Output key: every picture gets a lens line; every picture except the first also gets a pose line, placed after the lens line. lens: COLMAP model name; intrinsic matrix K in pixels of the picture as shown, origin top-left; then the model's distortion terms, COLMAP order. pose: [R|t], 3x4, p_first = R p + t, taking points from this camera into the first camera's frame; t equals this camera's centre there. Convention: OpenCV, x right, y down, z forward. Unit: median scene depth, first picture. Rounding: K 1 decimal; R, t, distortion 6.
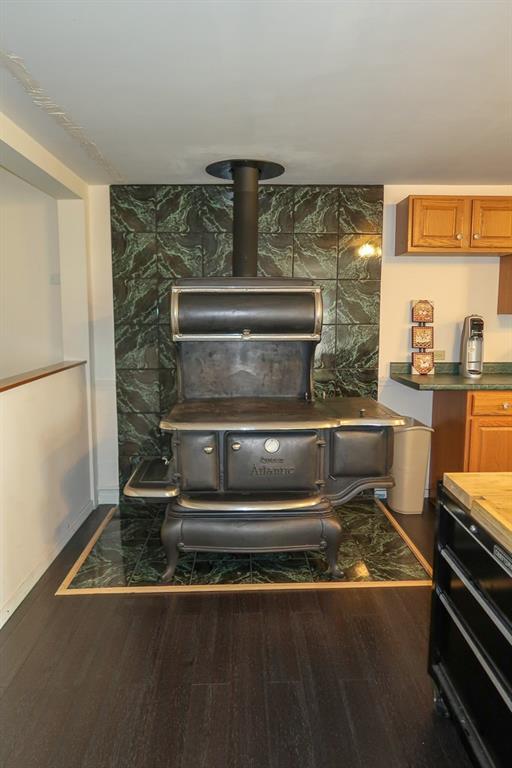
lens RADIAL K [[532.9, 0, 257.4], [0, 532.9, 382.5], [0, 0, 1]] dist [-0.011031, -0.007935]
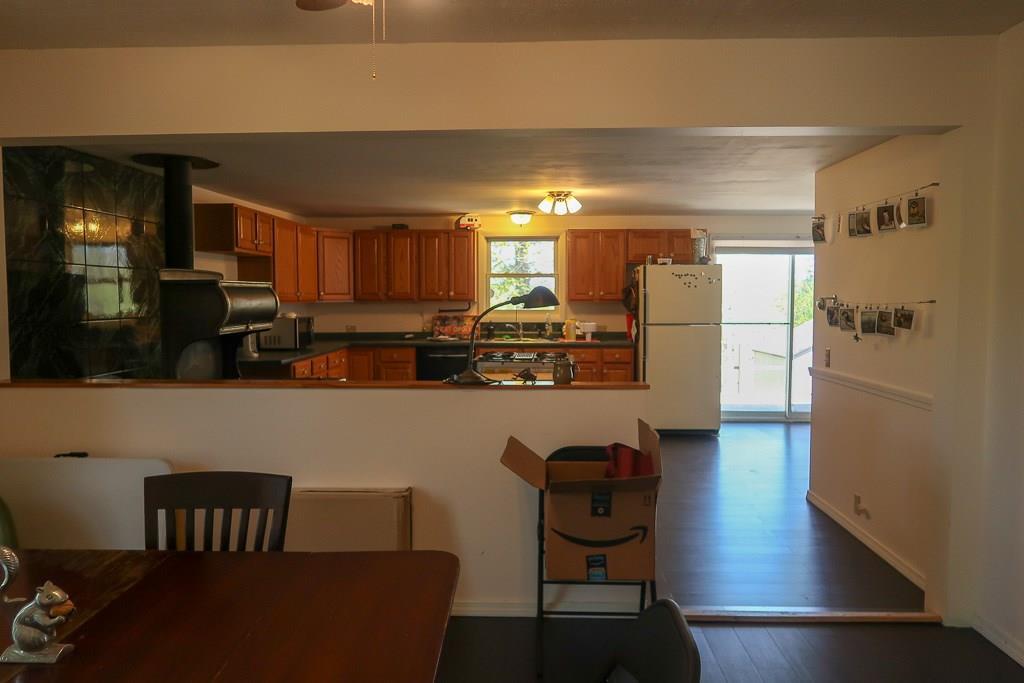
lens RADIAL K [[710.5, 0, 515.7], [0, 710.5, 340.7], [0, 0, 1]] dist [-0.011031, -0.007935]
pose [[0.074918, -0.062423, 0.995234, -1.159389], [0.134236, 0.989586, 0.051964, -0.048879], [-0.988113, 0.129703, 0.082517, 0.280224]]
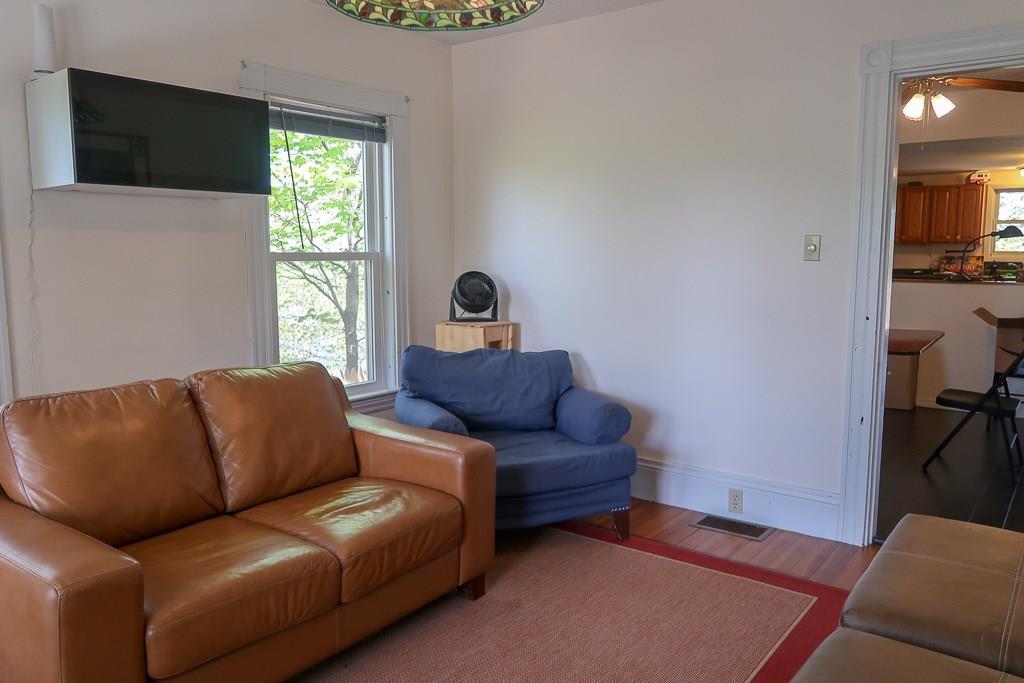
lens RADIAL K [[710.5, 0, 548.7], [0, 710.5, 333.6], [0, 0, 1]] dist [-0.011031, -0.007935]
pose [[0.635634, -0.089755, 0.766755, -2.006920], [0.101999, 0.994275, 0.031832, 0.010793], [-0.765223, 0.057975, 0.641150, 0.137951]]
